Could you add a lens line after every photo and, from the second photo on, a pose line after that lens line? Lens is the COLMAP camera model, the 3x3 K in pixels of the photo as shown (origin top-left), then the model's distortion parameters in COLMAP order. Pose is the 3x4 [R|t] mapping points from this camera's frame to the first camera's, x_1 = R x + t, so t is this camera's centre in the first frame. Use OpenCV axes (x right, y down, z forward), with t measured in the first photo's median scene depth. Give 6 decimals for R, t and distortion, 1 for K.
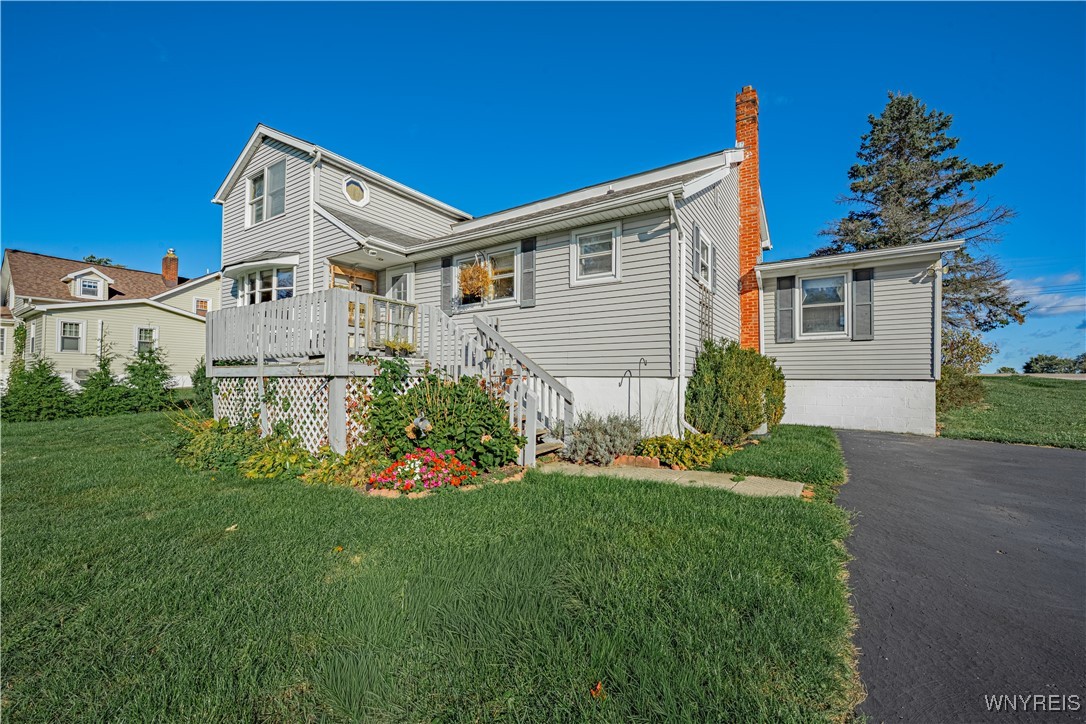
lens RADIAL K [[442.2, 0, 543.0], [0, 442.2, 362.0], [0, 0, 1]] dist [-0.001551, -0.000235]
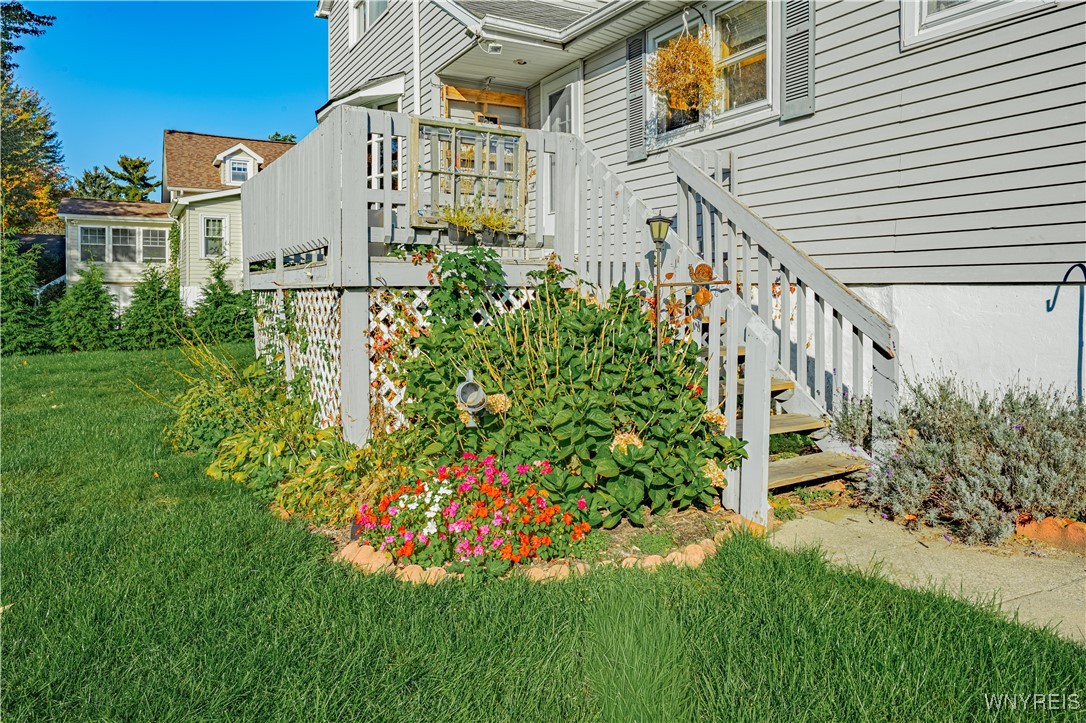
lens RADIAL K [[759.0, 0, 548.5], [0, 759.0, 297.7], [0, 0, 1]] dist [0.003014, 0.003519]
pose [[0.889938, -0.000411, -0.456082, 0.097300], [0.022454, 0.998826, 0.042915, 0.010053], [0.455529, -0.048433, 0.888902, 0.291320]]
